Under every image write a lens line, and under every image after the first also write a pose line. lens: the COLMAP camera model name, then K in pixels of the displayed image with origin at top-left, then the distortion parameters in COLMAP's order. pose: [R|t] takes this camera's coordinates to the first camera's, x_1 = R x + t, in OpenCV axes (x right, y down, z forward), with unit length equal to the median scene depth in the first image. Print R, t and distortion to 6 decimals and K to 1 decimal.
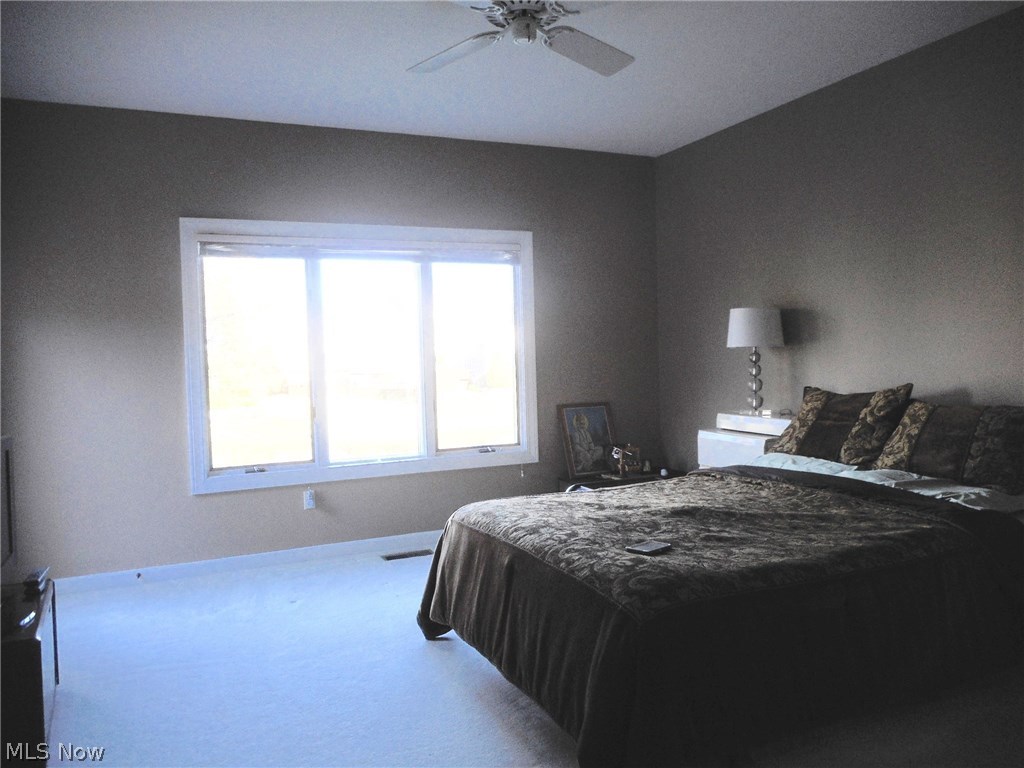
lens RADIAL K [[755.9, 0, 508.0], [0, 755.9, 384.2], [0, 0, 1]] dist [-0.005368, -0.005013]
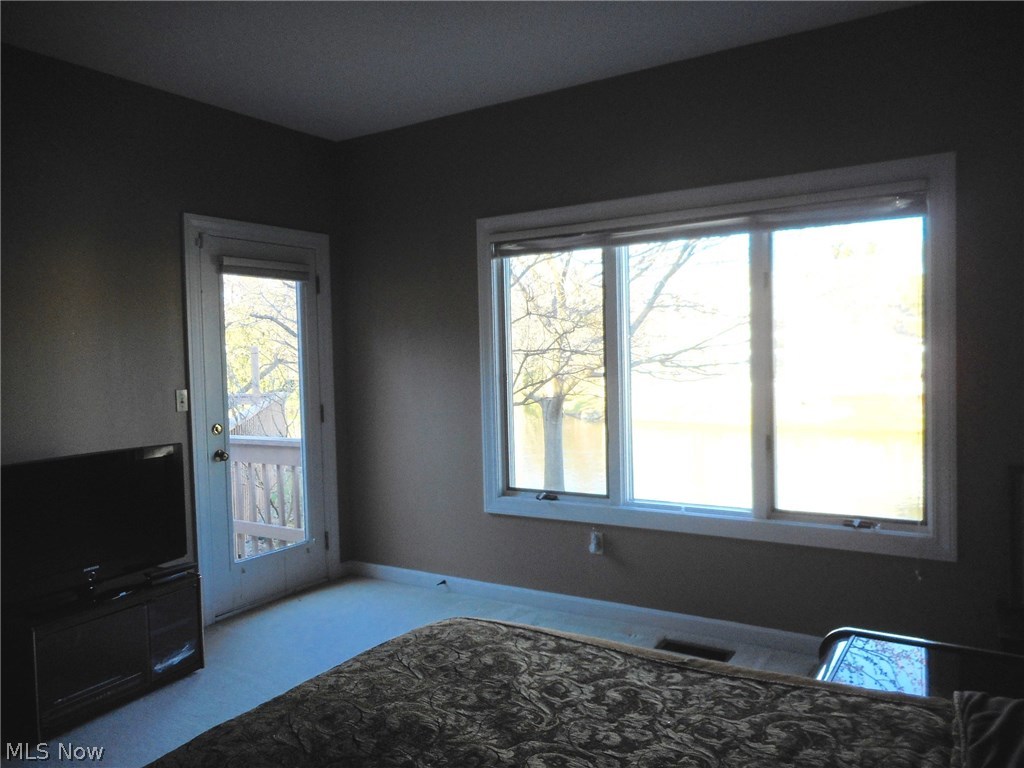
lens RADIAL K [[755.9, 0, 508.0], [0, 755.9, 384.2], [0, 0, 1]] dist [-0.005368, -0.005013]
pose [[0.565316, 0.043967, -0.823702, 0.343759], [-0.027700, 0.999027, 0.034314, -0.044040], [0.824409, 0.003418, 0.565984, 0.455929]]
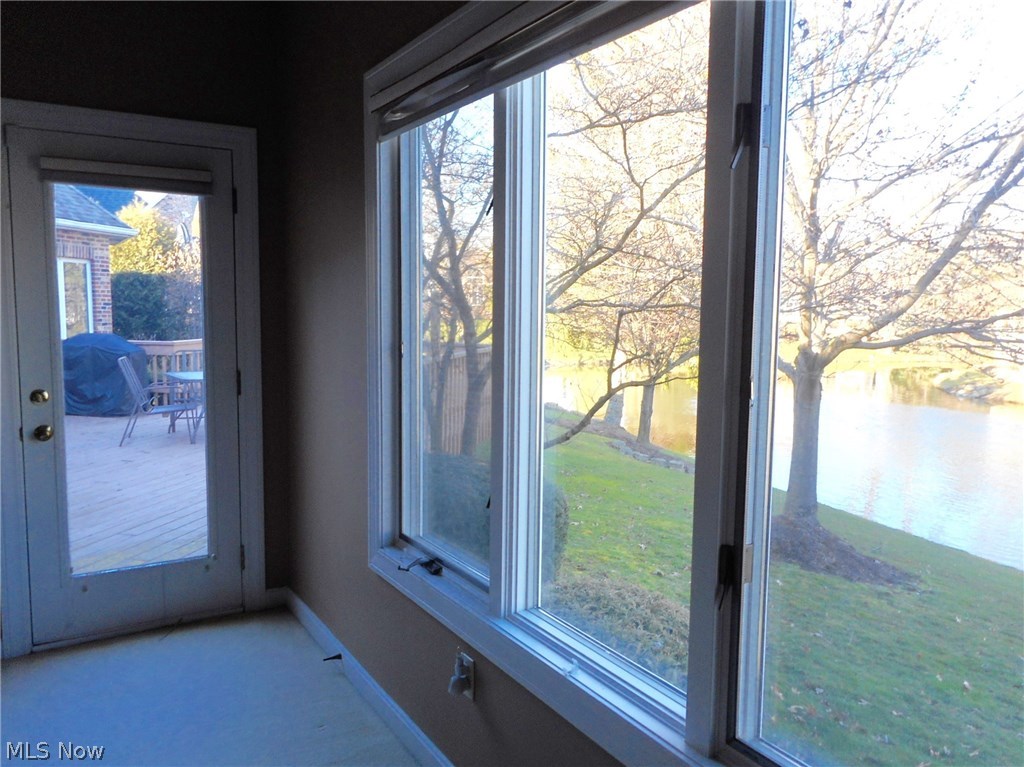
lens RADIAL K [[755.9, 0, 508.0], [0, 755.9, 383.7], [0, 0, 1]] dist [-0.005368, -0.005013]
pose [[0.151769, 0.120505, -0.981043, 0.131443], [-0.059541, 0.991852, 0.112622, -0.058685], [0.986621, 0.041320, 0.157707, 0.944119]]
